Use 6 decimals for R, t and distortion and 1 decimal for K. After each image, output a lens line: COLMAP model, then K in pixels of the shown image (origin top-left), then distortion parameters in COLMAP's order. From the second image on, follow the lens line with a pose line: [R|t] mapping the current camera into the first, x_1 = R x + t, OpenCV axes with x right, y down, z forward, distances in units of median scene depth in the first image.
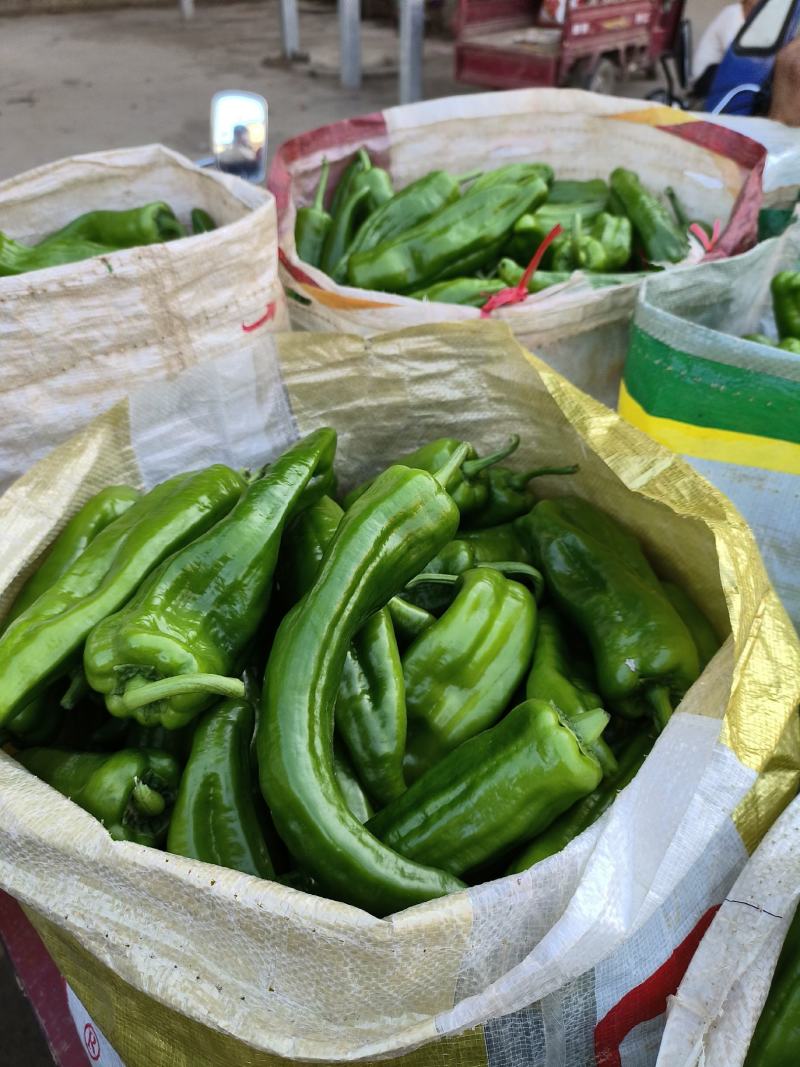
lens RADIAL K [[829.5, 0, 400.0], [0, 829.5, 533.5], [0, 0, 1]] dist [0.058262, -0.101877]
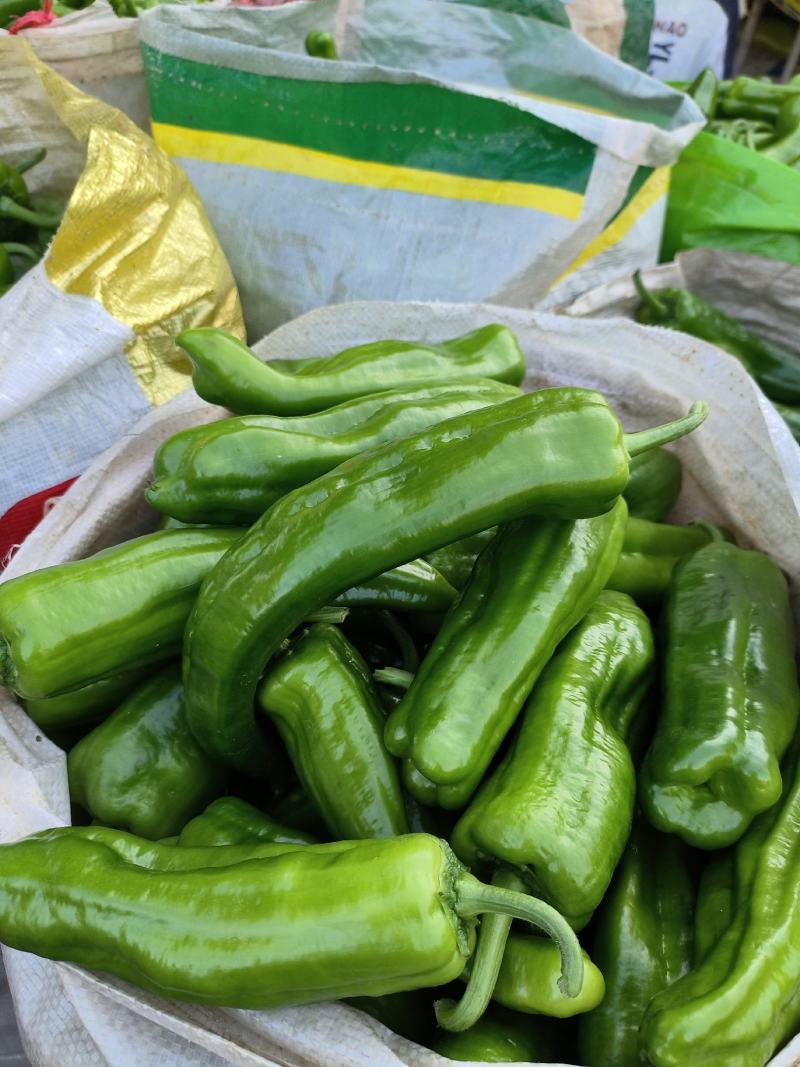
lens RADIAL K [[829.5, 0, 400.0], [0, 829.5, 533.5], [0, 0, 1]] dist [0.058262, -0.101877]
pose [[0.965659, -0.055337, 0.253852, 0.262725], [0.033207, 0.995329, 0.090649, 0.263998], [-0.257683, -0.079107, 0.962986, -0.154473]]
